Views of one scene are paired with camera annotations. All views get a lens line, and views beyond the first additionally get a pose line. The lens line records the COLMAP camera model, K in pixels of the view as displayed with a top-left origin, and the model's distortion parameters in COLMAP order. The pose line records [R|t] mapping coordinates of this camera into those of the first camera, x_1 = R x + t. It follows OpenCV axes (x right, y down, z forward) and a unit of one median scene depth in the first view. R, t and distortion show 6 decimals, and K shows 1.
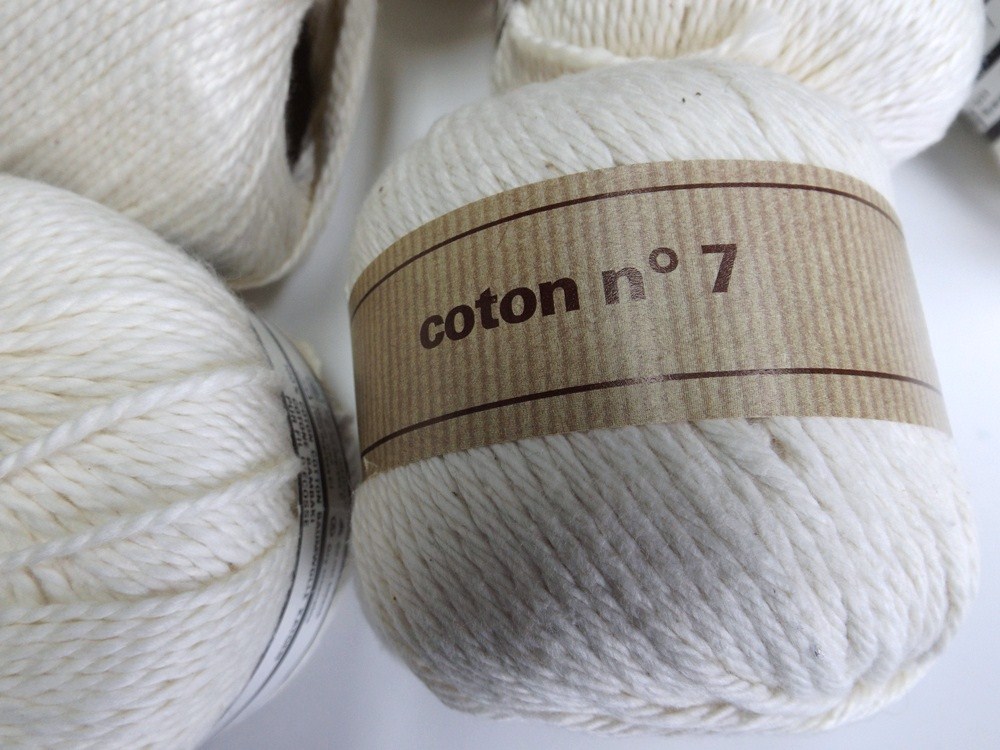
lens RADIAL K [[777.1, 0, 503.8], [0, 777.1, 383.0], [0, 0, 1]] dist [0.009863, -0.001261]
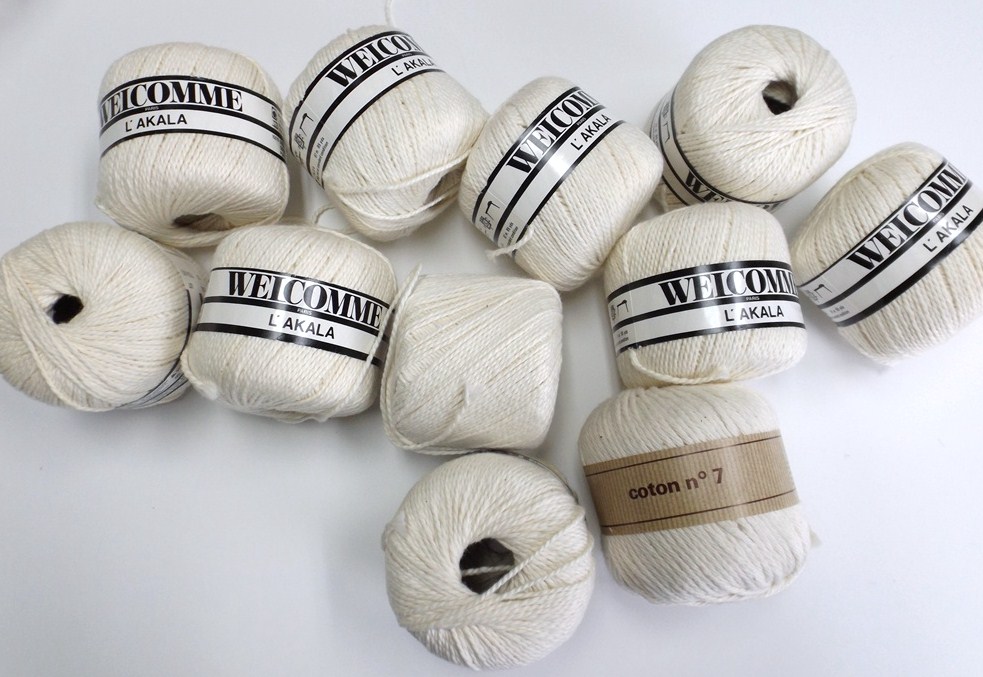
lens RADIAL K [[730.5, 0, 492.0], [0, 730.5, 332.9], [0, 0, 1]] dist [-0.010316, -0.011170]
pose [[0.989958, -0.130825, -0.053547, -0.483737], [0.132551, 0.990721, 0.030043, -1.027568], [0.049120, -0.036839, 0.998113, -2.357786]]
